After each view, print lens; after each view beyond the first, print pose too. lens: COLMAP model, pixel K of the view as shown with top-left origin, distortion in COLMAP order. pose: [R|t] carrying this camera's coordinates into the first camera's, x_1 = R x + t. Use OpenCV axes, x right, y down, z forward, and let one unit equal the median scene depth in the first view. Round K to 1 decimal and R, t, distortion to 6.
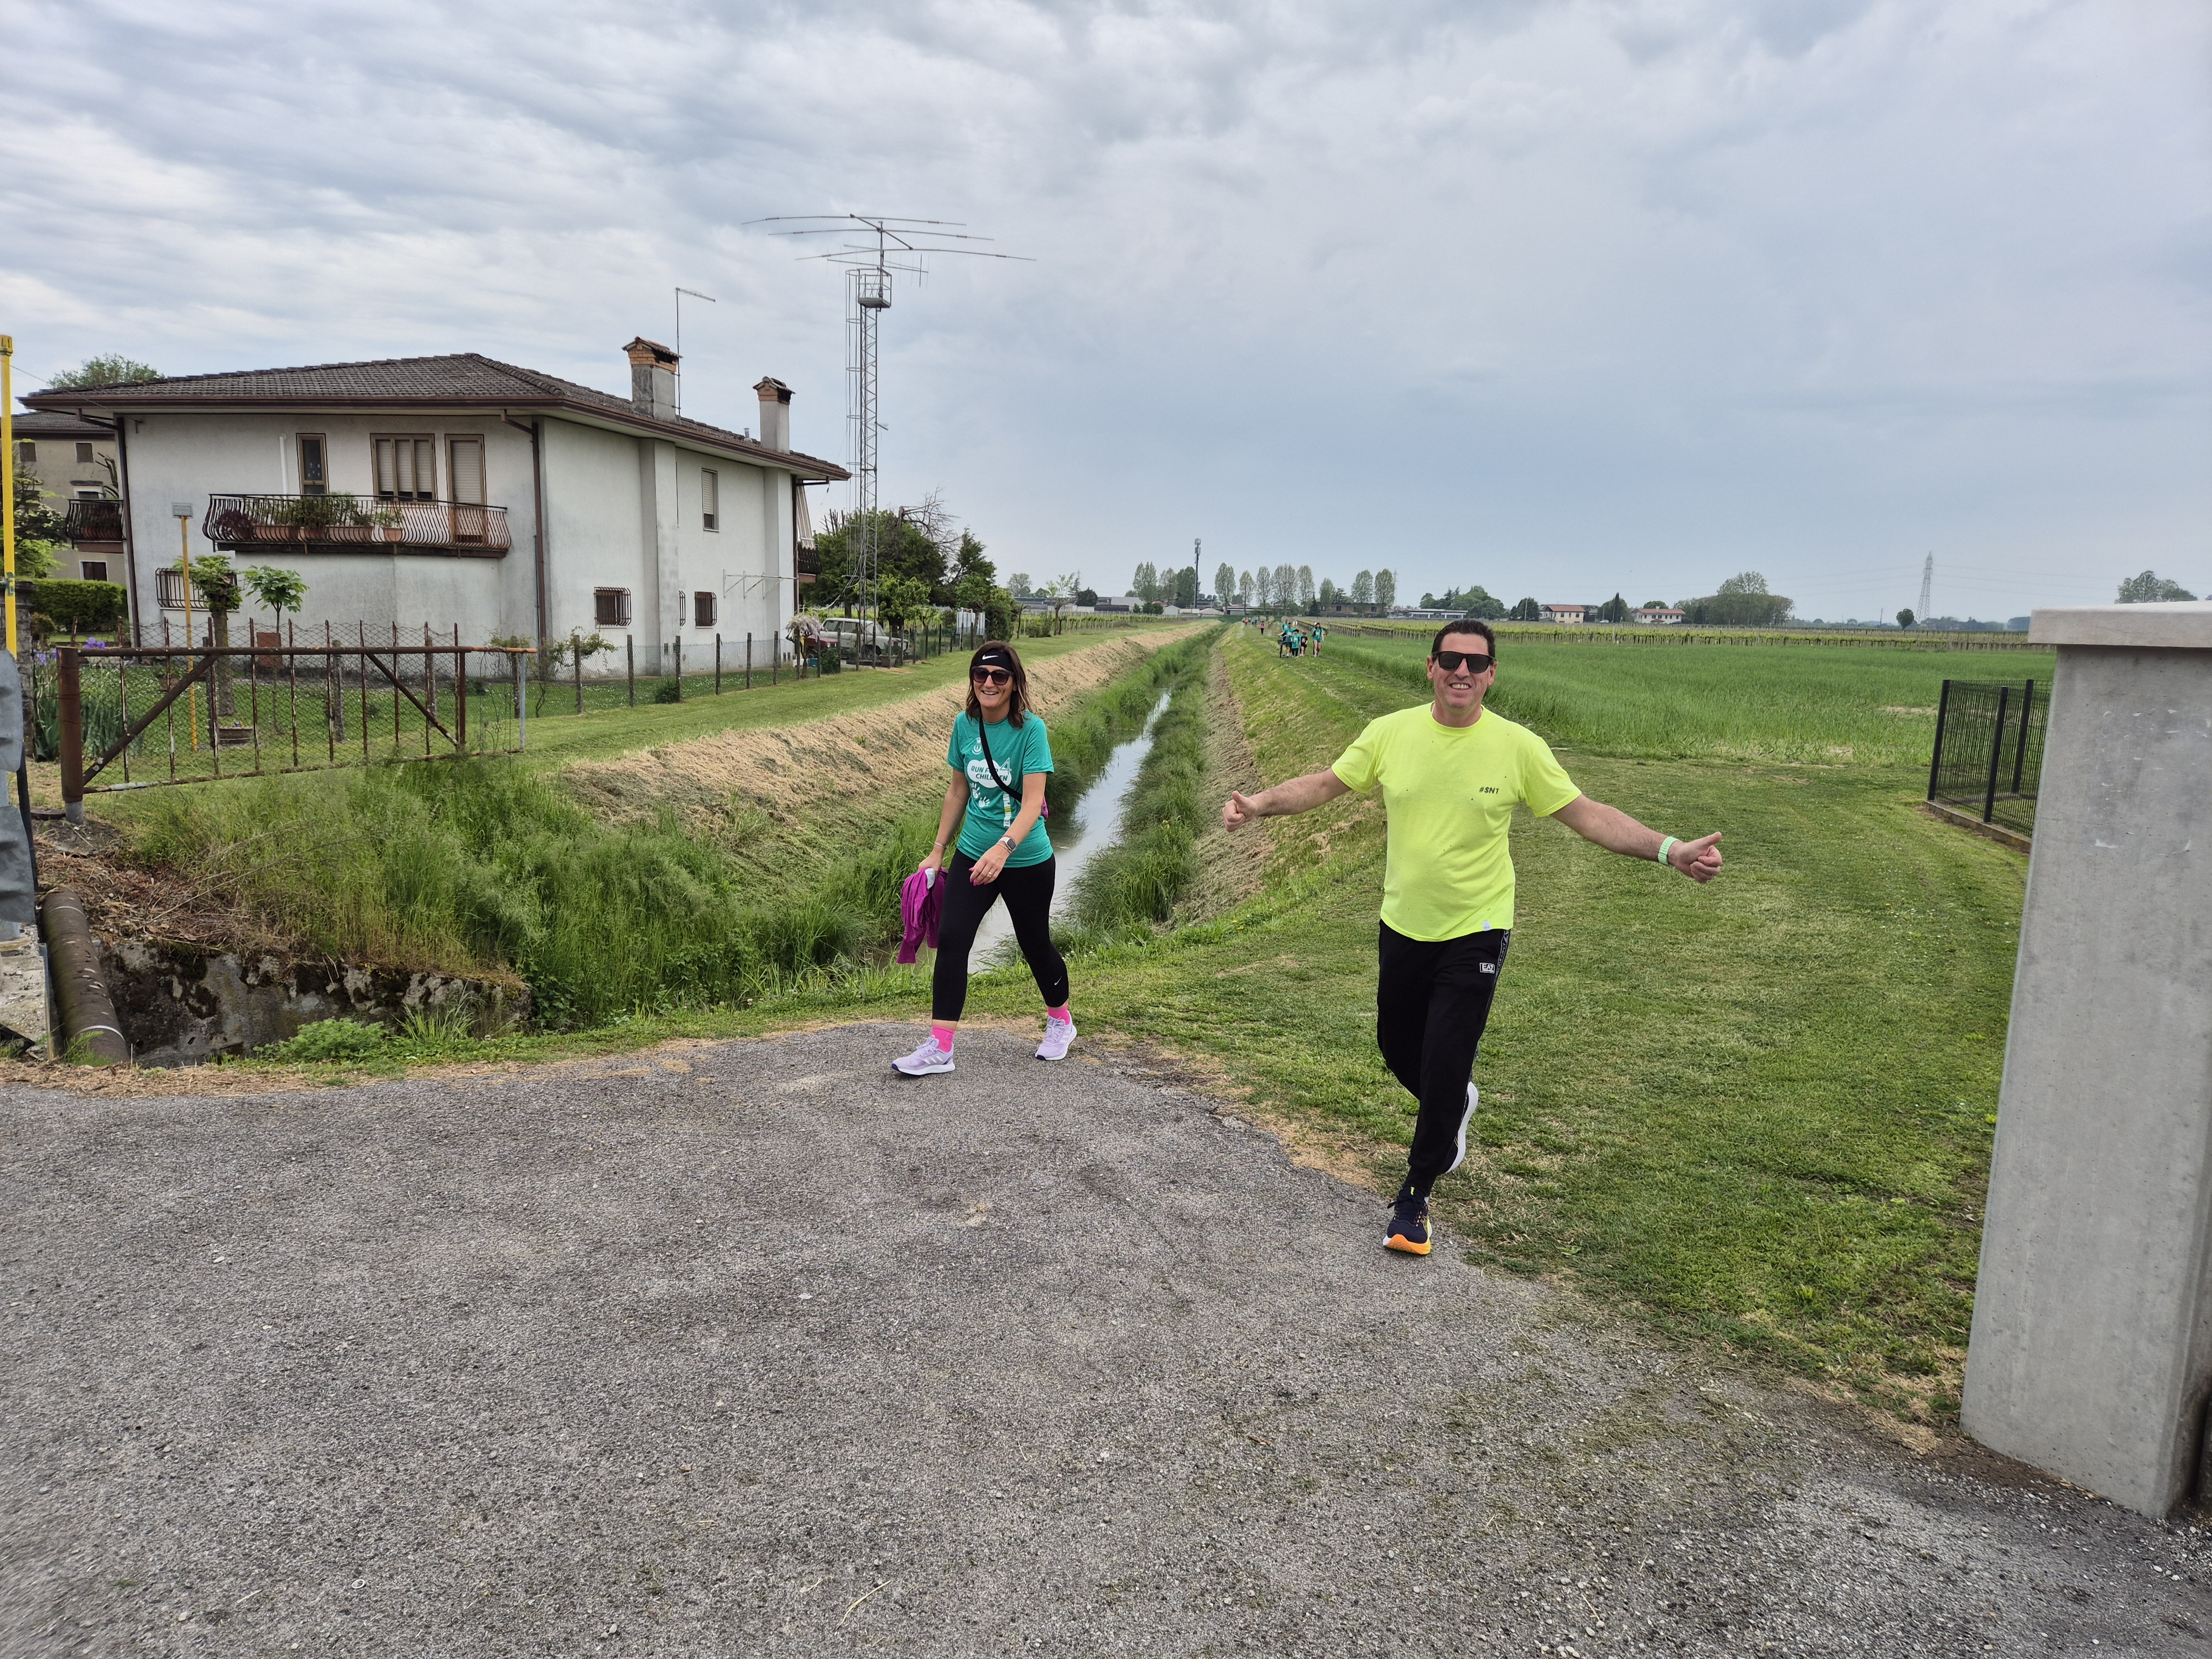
lens RADIAL K [[1450.6, 0, 1102.6], [0, 1450.6, 845.7], [0, 0, 1]] dist [0.079129, -0.064782]
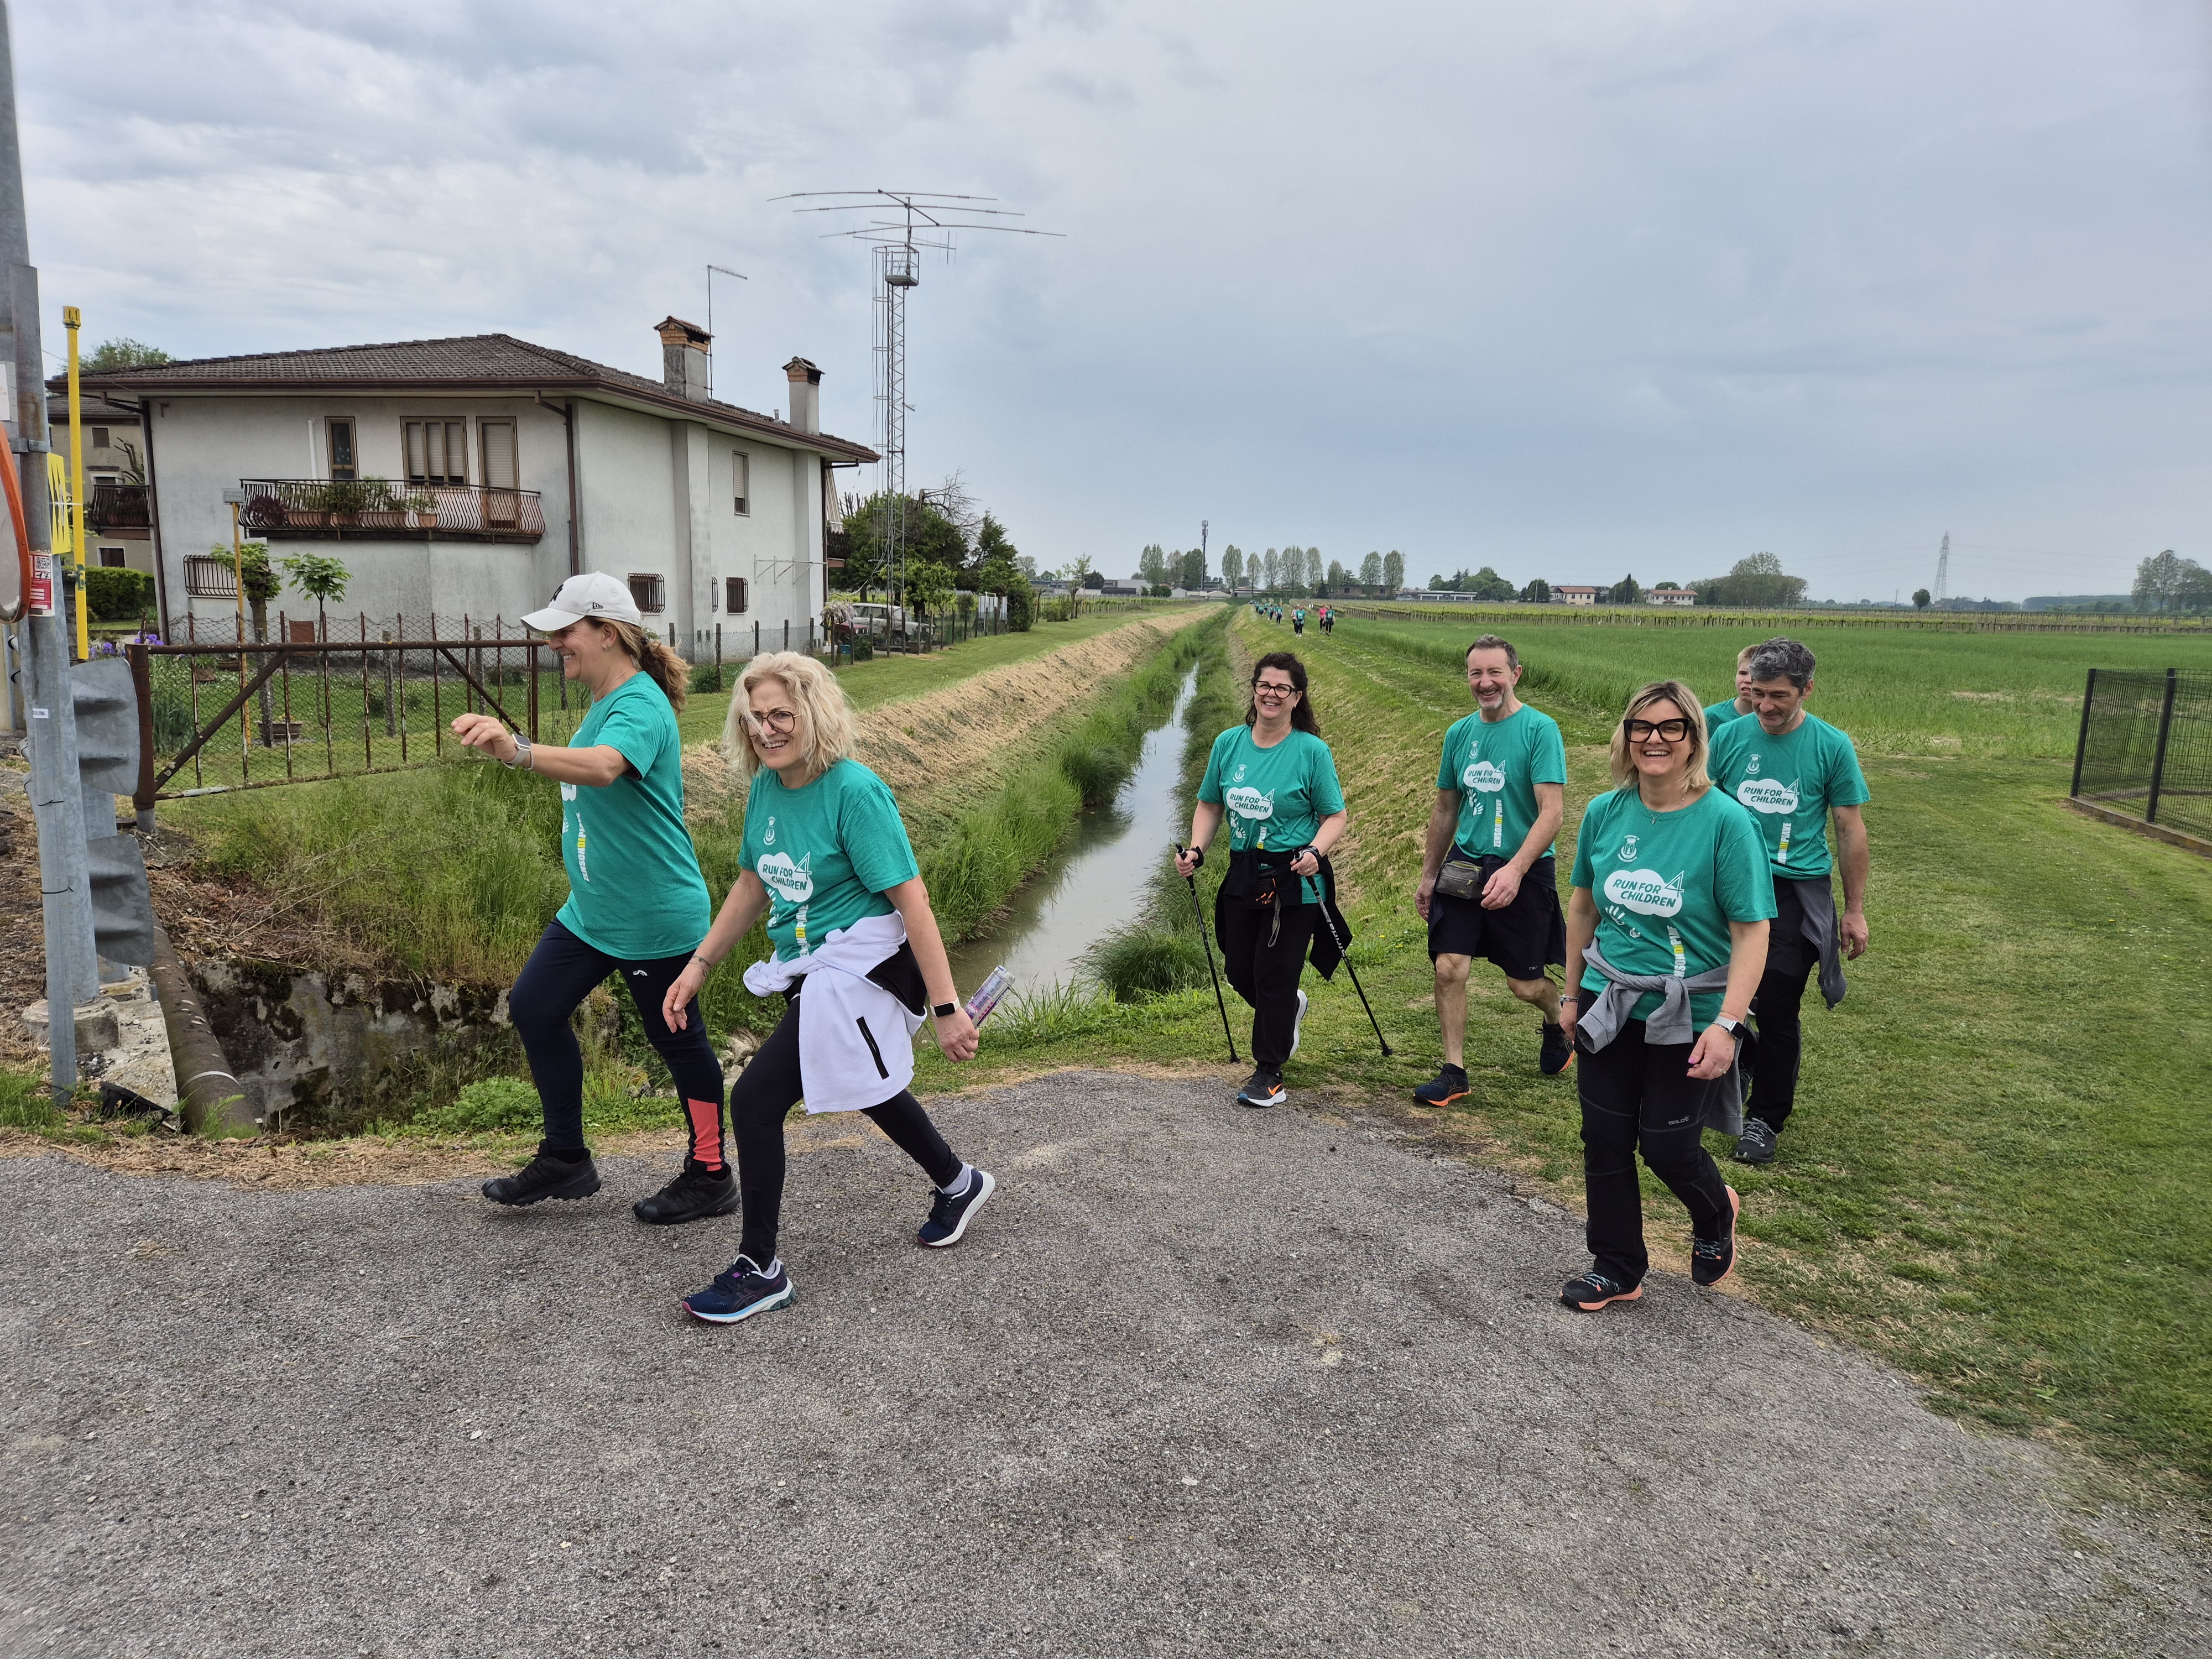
lens RADIAL K [[1437.0, 0, 1074.2], [0, 1437.0, 851.6], [0, 0, 1]] dist [0.076578, -0.062538]
pose [[0.999938, -0.000988, -0.011097, -0.048340], [0.001184, 0.999843, 0.017658, -0.009341], [0.011078, -0.017670, 0.999782, 0.039881]]
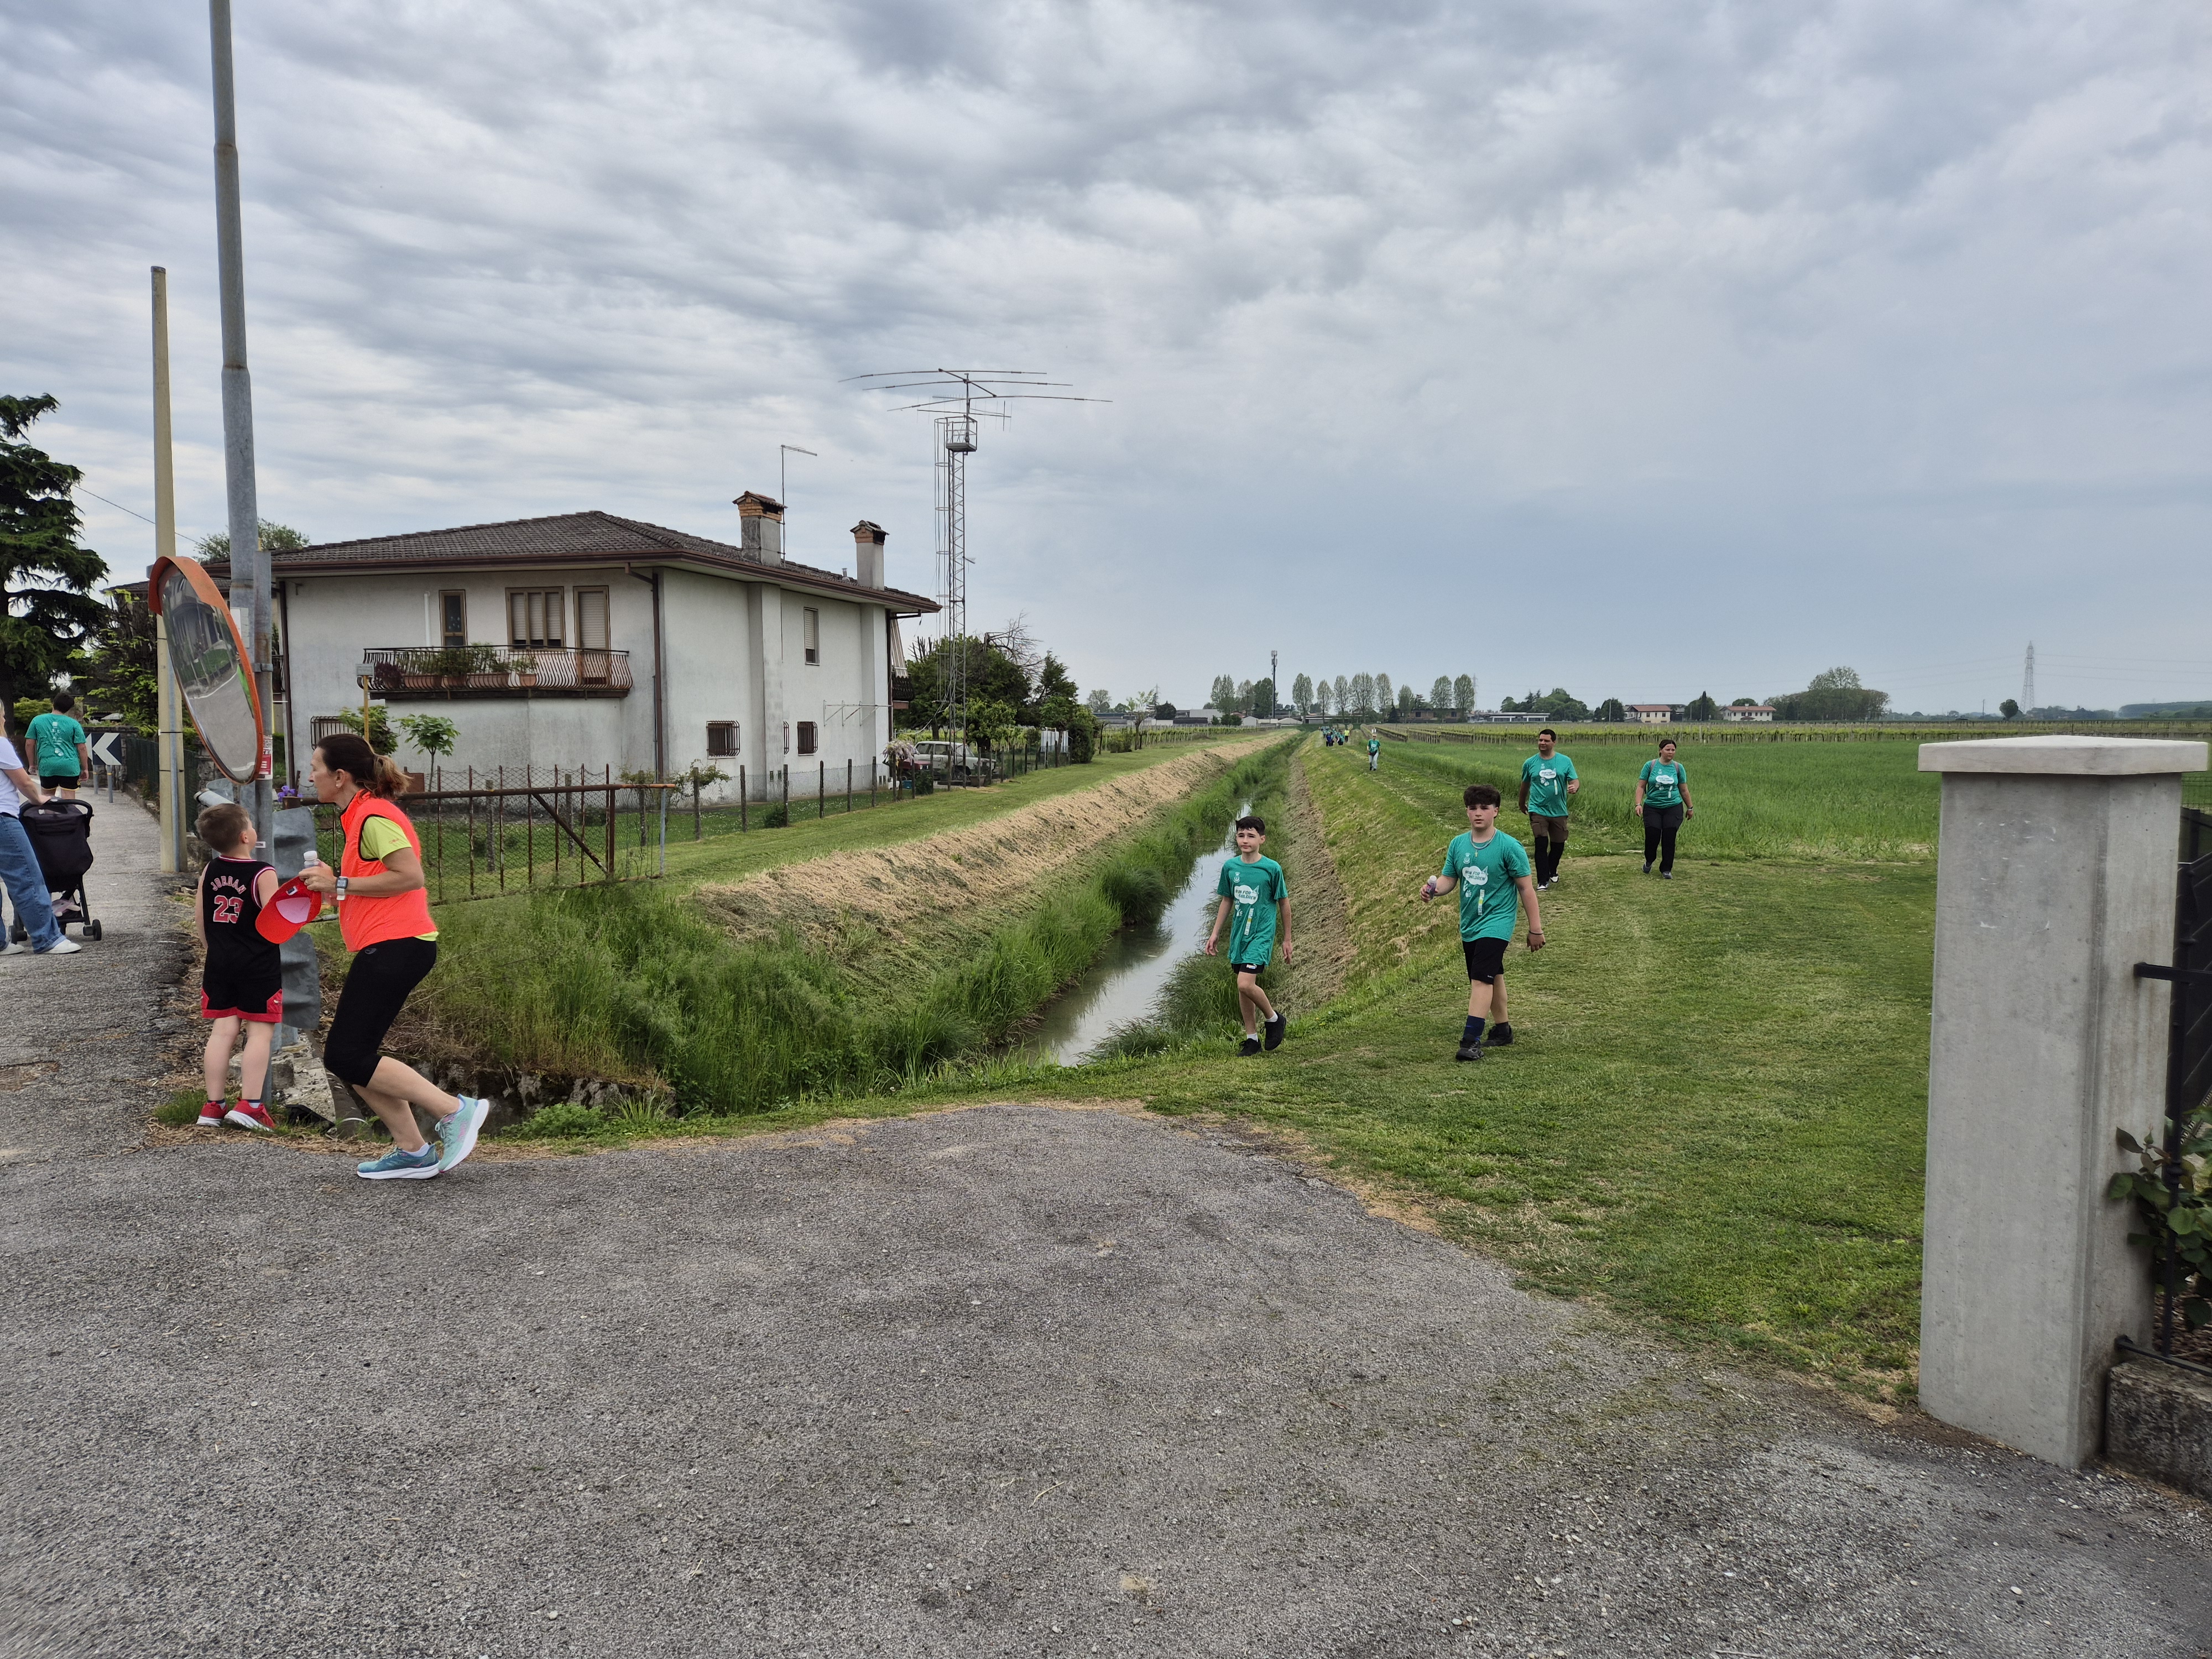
lens RADIAL K [[1466.7, 0, 1090.8], [0, 1466.7, 841.9], [0, 0, 1]] dist [0.086537, -0.074469]
pose [[0.997738, -0.023786, -0.062874, -0.002591], [0.018753, 0.996662, -0.079450, 0.002527], [0.064554, 0.078092, 0.994854, -0.056406]]
